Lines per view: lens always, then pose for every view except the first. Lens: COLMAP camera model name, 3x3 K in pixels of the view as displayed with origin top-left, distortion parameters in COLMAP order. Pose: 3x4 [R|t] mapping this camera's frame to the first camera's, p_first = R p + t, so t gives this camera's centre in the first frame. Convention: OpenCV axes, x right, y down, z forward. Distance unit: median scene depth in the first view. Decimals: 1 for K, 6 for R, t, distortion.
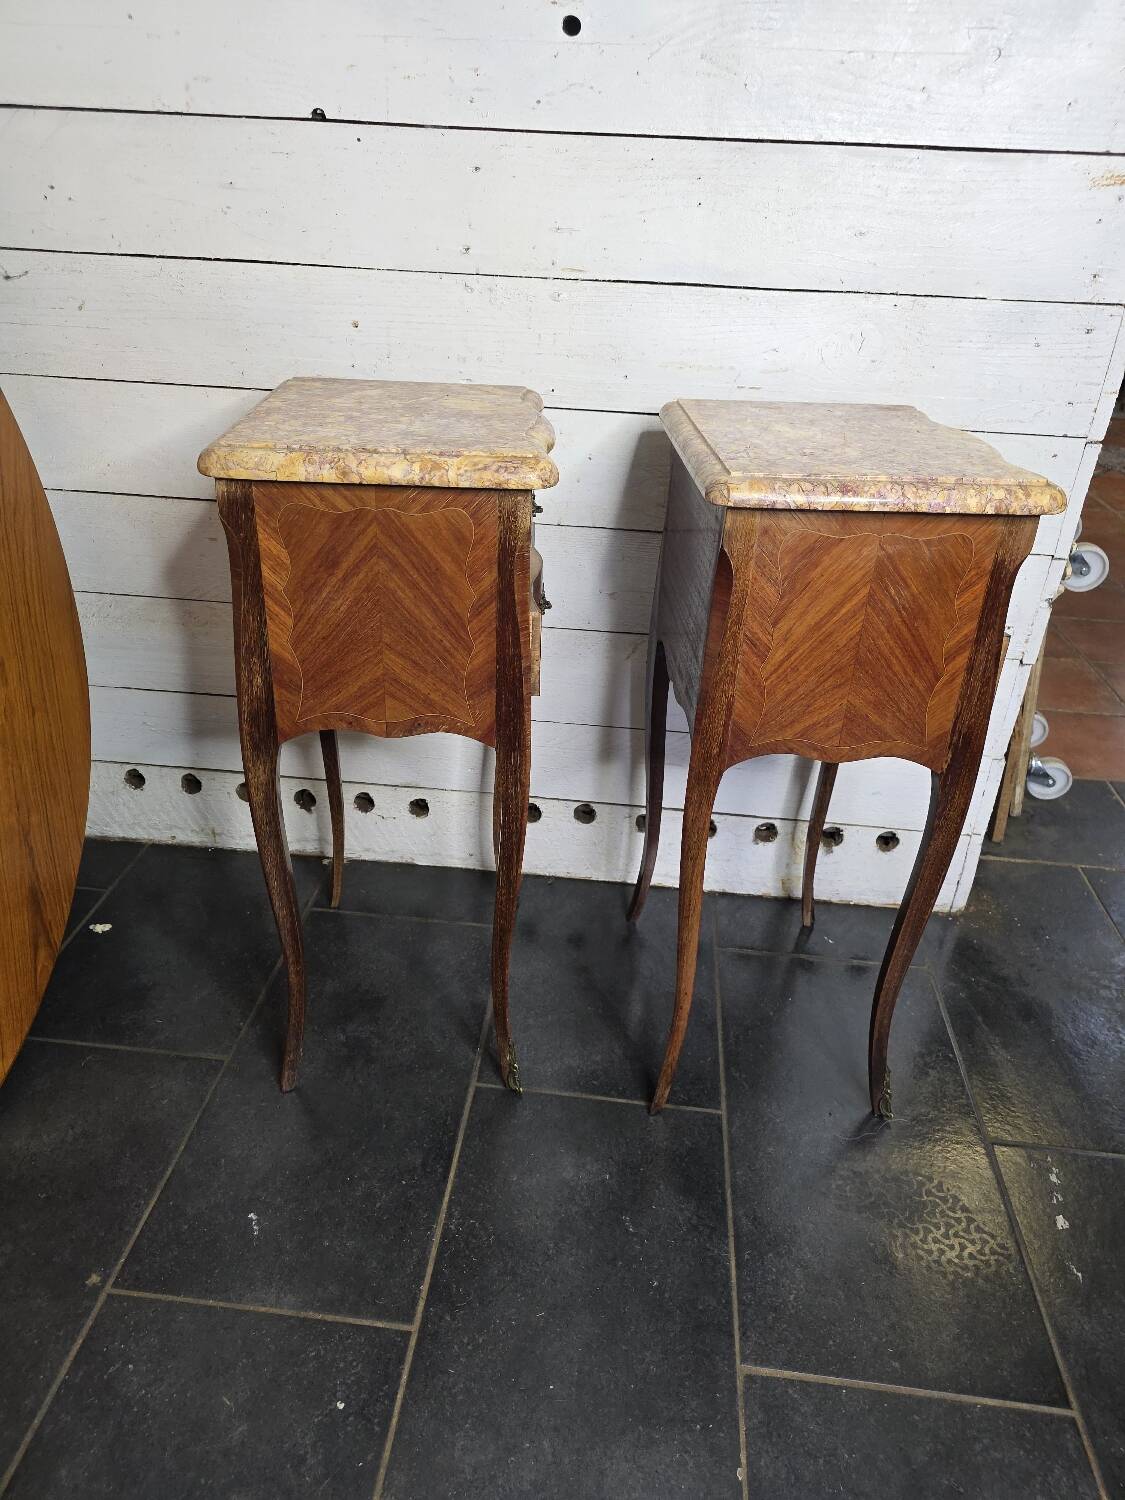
lens RADIAL K [[1050.1, 0, 556.0], [0, 1050.1, 752.1], [0, 0, 1]] dist [0.035810, -0.030106]
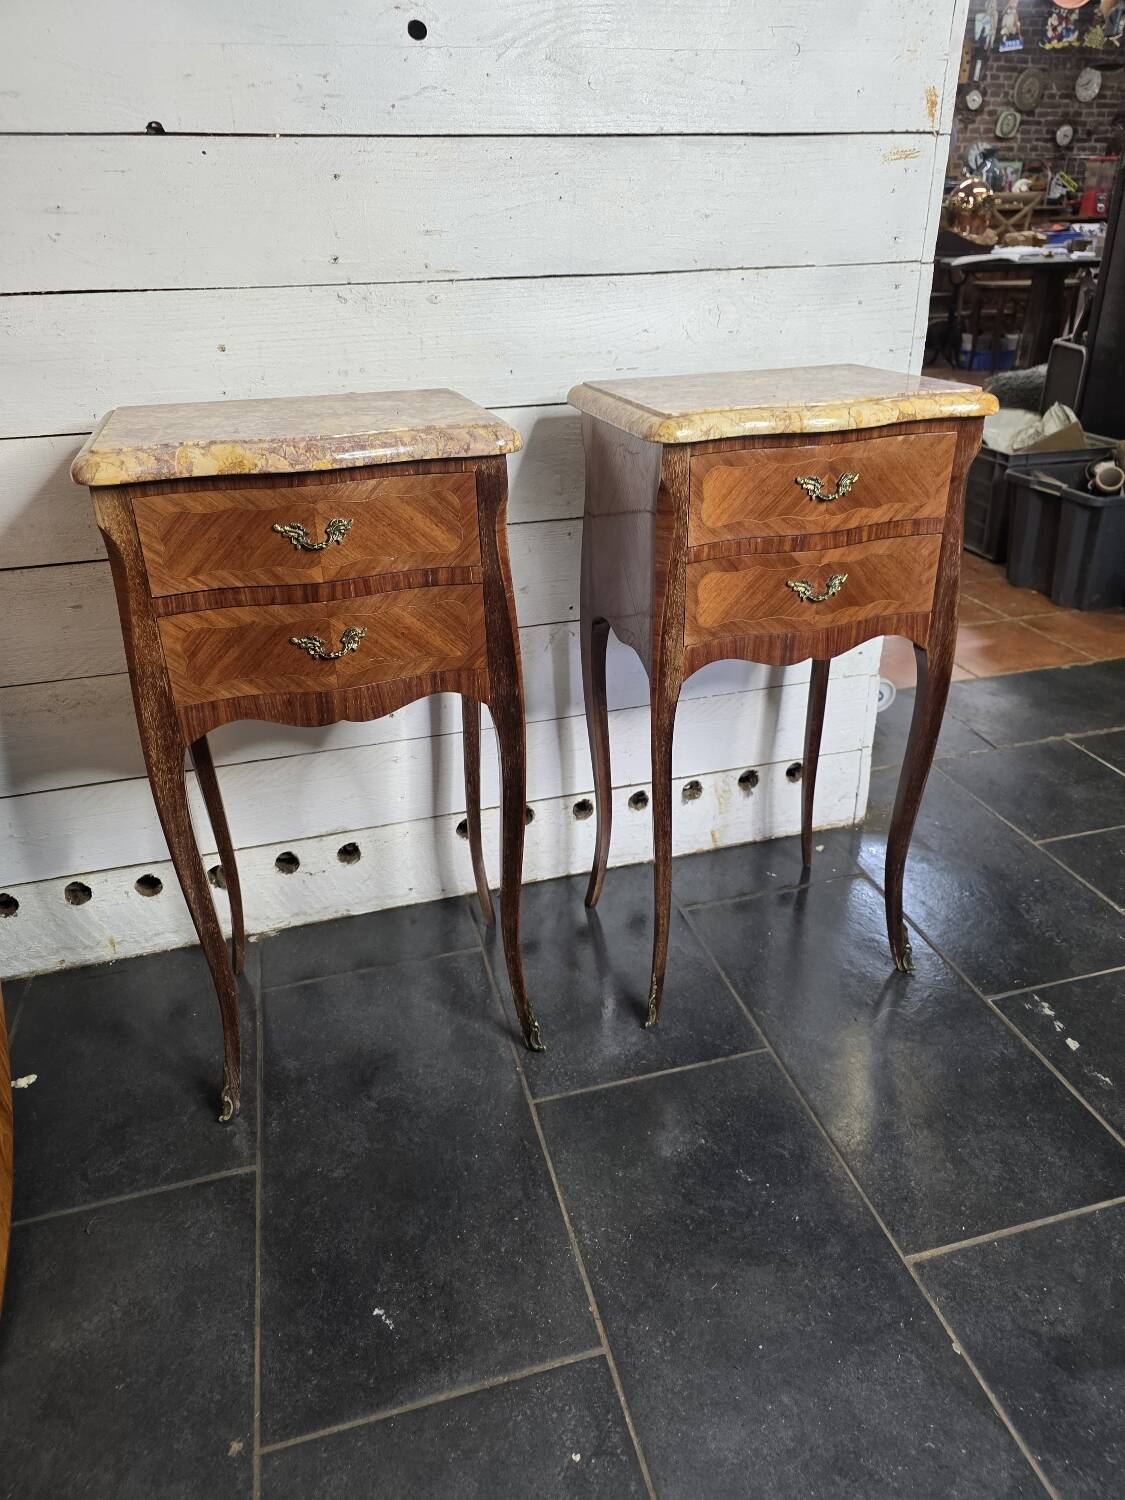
lens RADIAL K [[1050.1, 0, 592.0], [0, 1050.1, 733.5], [0, 0, 1]] dist [0.035810, -0.030106]
pose [[0.925024, -0.216204, 0.312388, -0.266542], [0.229828, 0.973206, -0.006997, 0.007122], [-0.302505, 0.078268, 0.949929, 0.045853]]
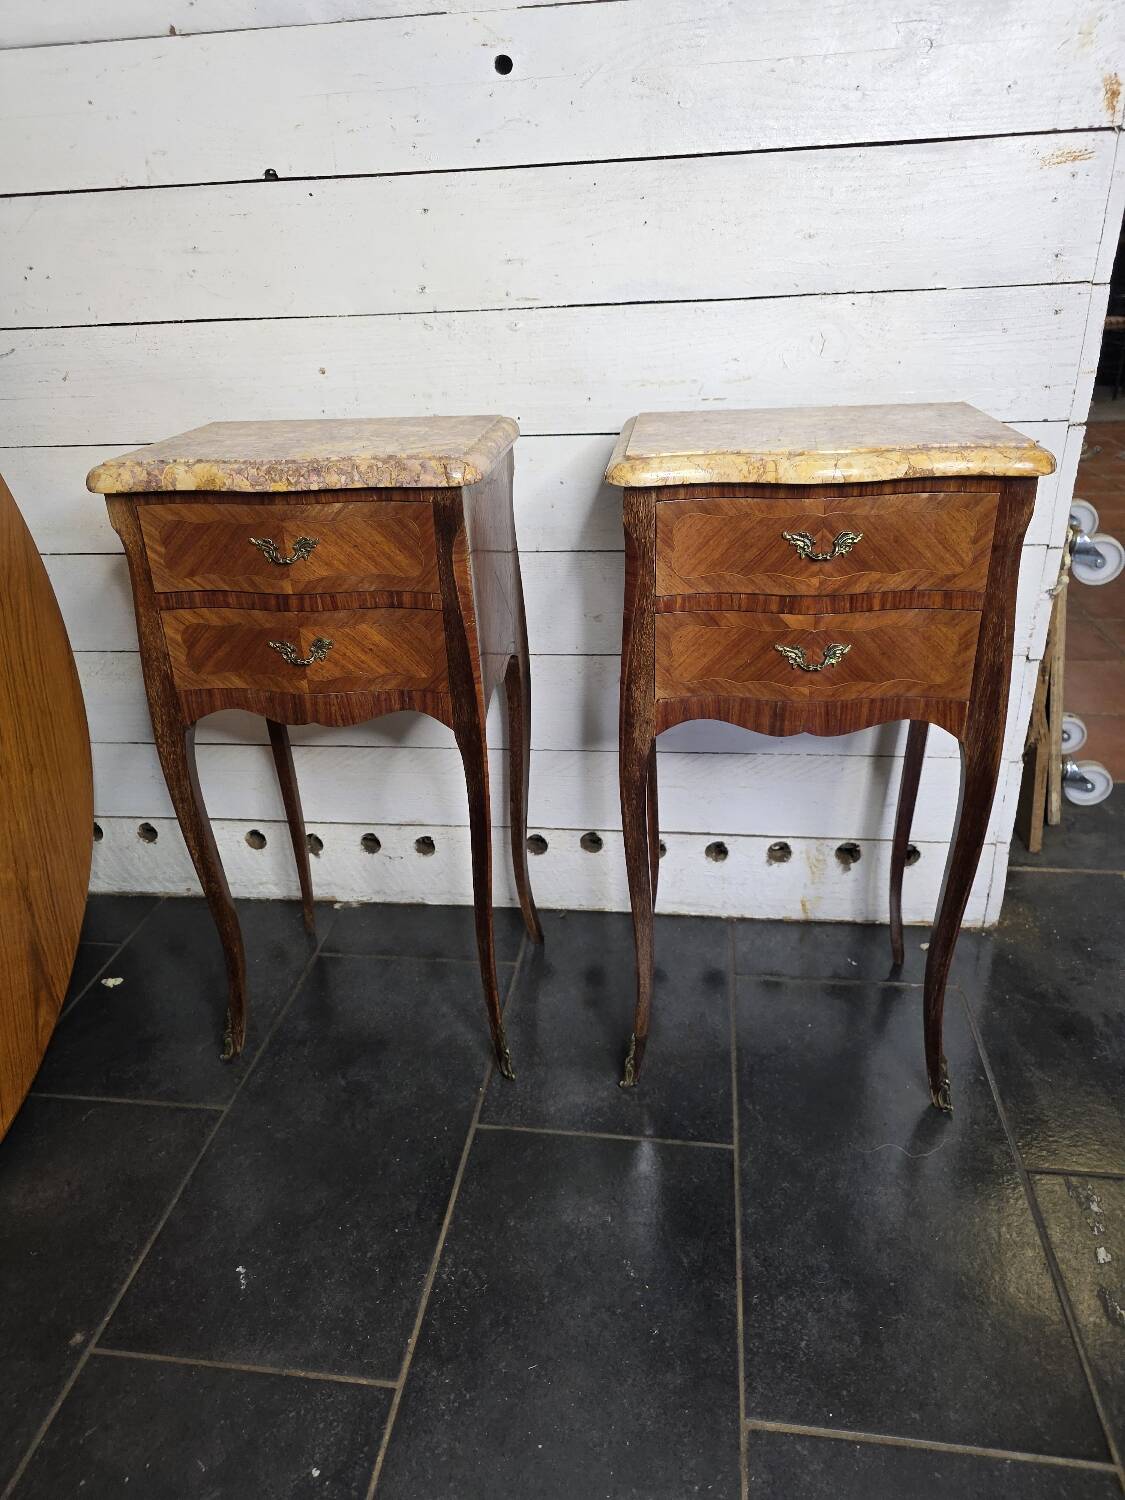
lens RADIAL K [[1050.1, 0, 554.1], [0, 1050.1, 737.2], [0, 0, 1]] dist [0.035810, -0.030106]
pose [[0.995717, -0.060098, -0.070259, 0.088489], [0.055770, 0.996515, -0.062023, 0.025167], [0.073741, 0.057839, 0.995599, 0.022341]]
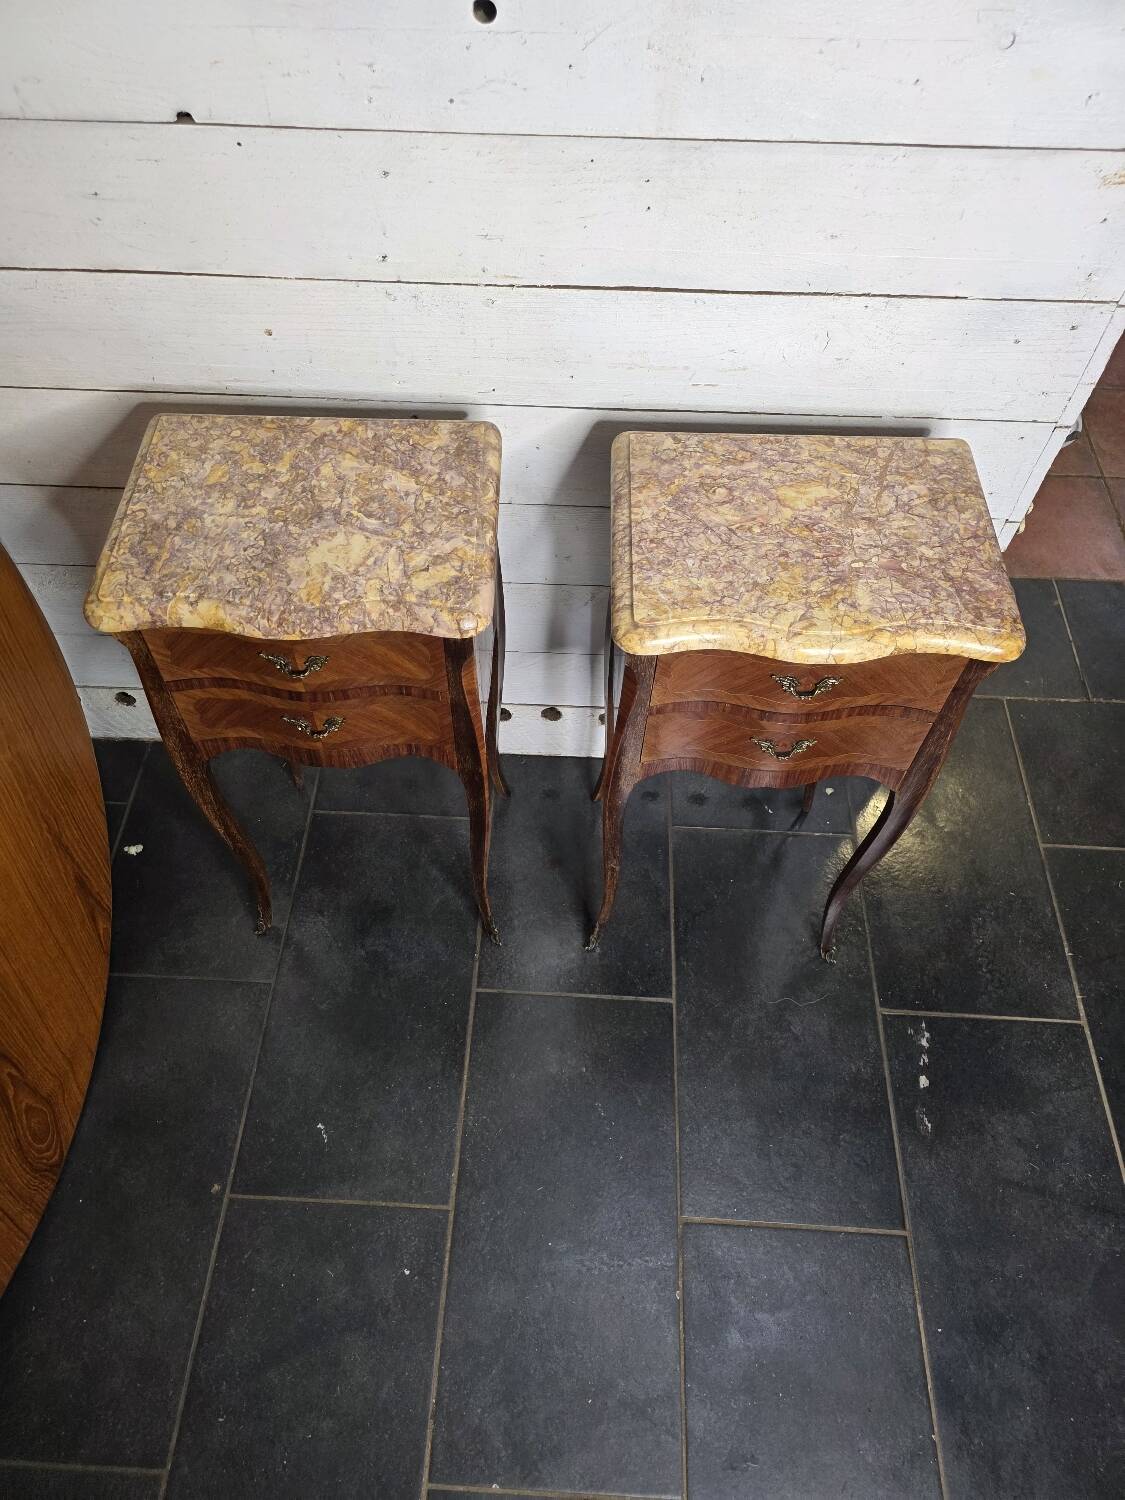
lens RADIAL K [[1044.2, 0, 548.9], [0, 1044.2, 788.7], [0, 0, 1]] dist [0.044200, -0.028502]
pose [[0.998100, -0.061580, 0.002209, 0.023216], [0.053084, 0.877493, 0.476643, -0.505016], [-0.031290, -0.475620, 0.879094, 0.021432]]
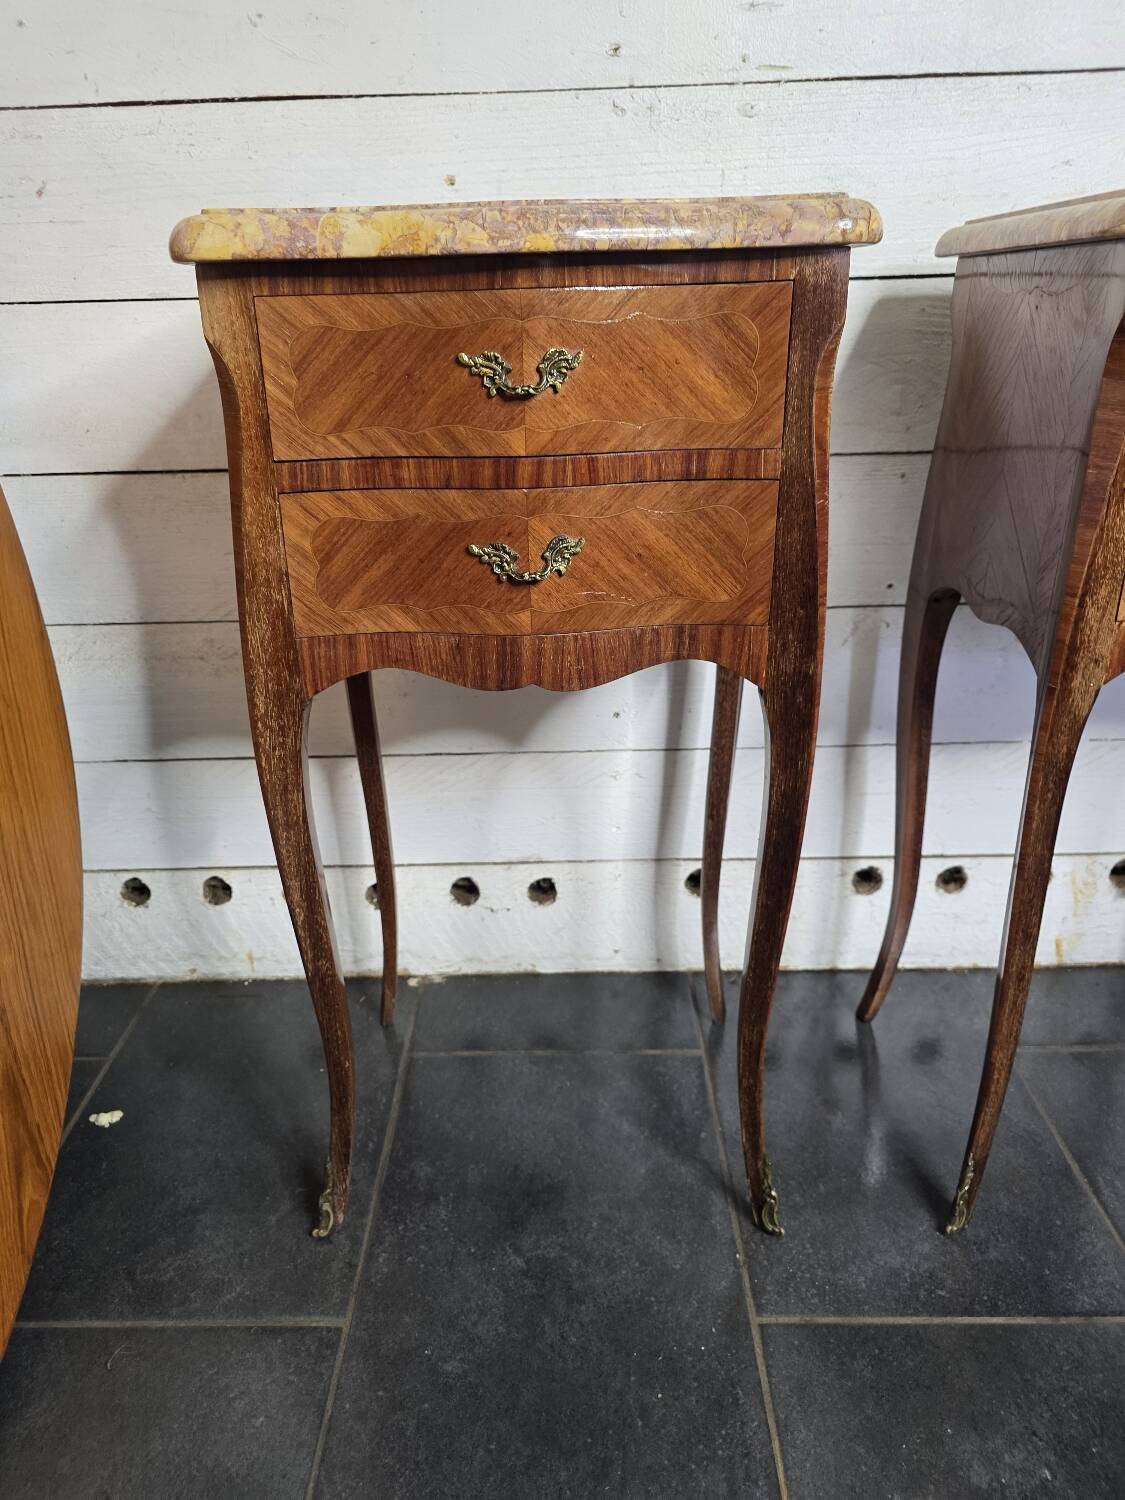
lens RADIAL K [[1050.1, 0, 543.4], [0, 1050.1, 743.1], [0, 0, 1]] dist [0.035810, -0.030106]
pose [[0.994105, -0.093910, 0.054186, -0.211987], [0.098778, 0.990514, -0.095528, 0.028415], [-0.044701, 0.100317, 0.993951, 0.372828]]
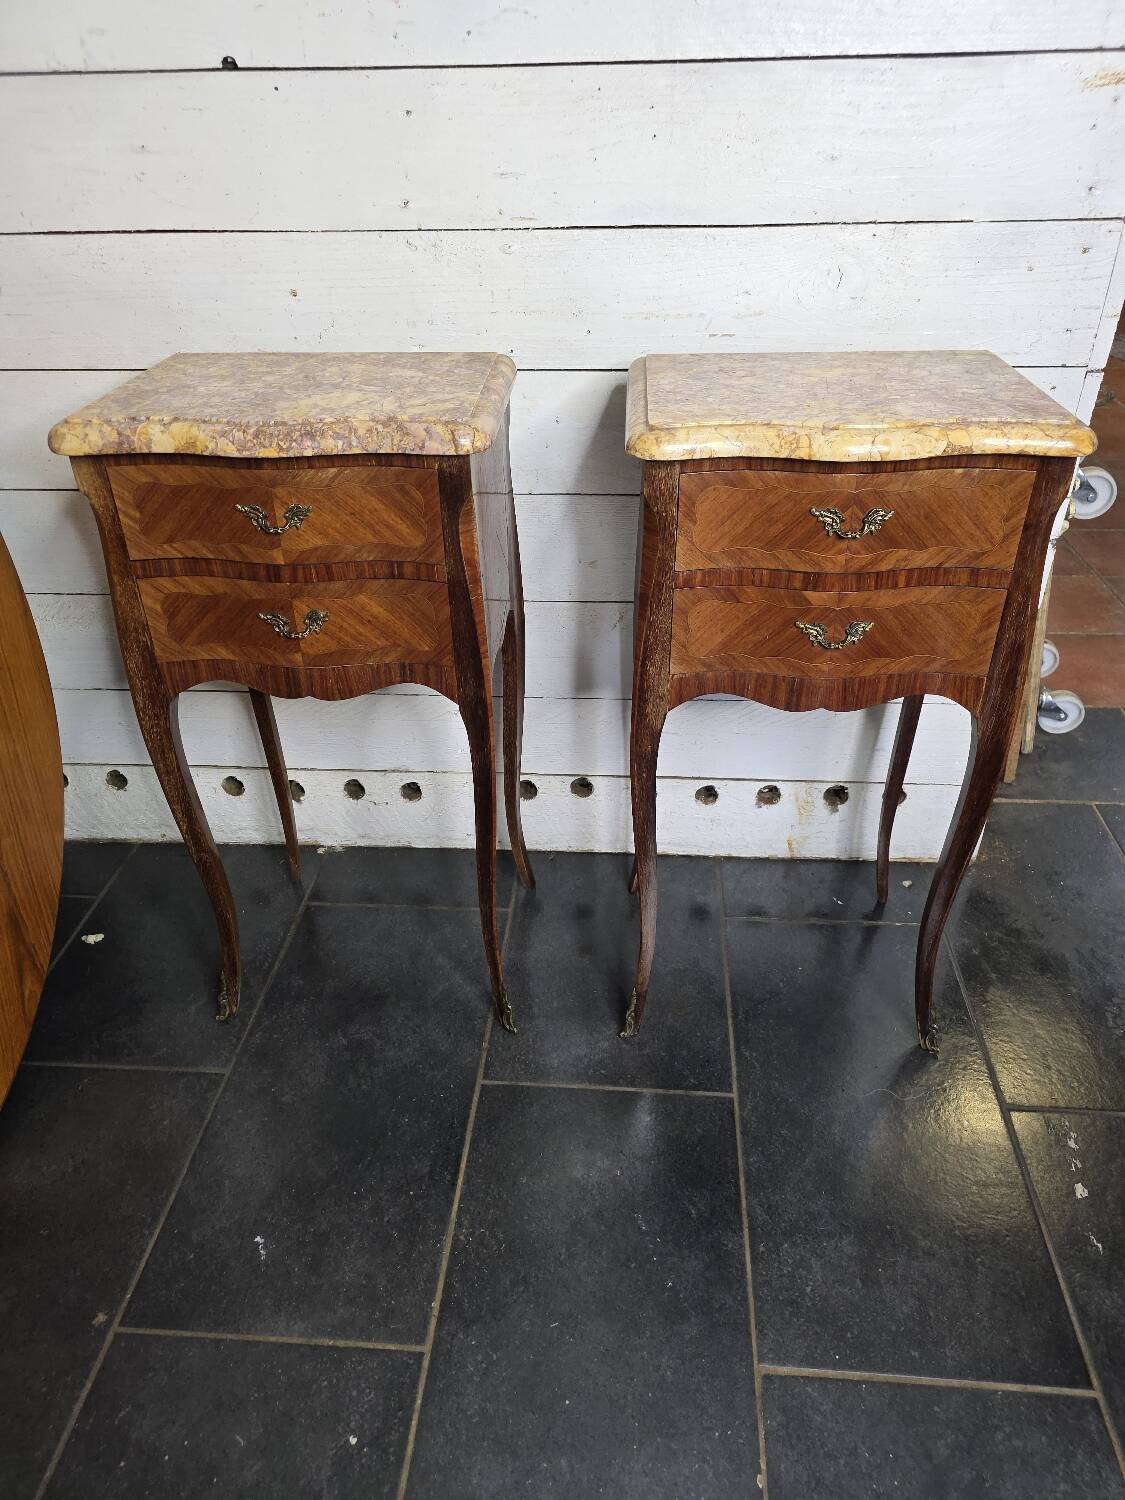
lens RADIAL K [[1050.1, 0, 576.0], [0, 1050.1, 753.4], [0, 0, 1]] dist [0.035810, -0.030106]
pose [[0.997930, -0.064192, -0.003885, 0.036672], [0.064300, 0.994945, 0.077136, -0.062156], [-0.001086, -0.077226, 0.997013, 0.047882]]
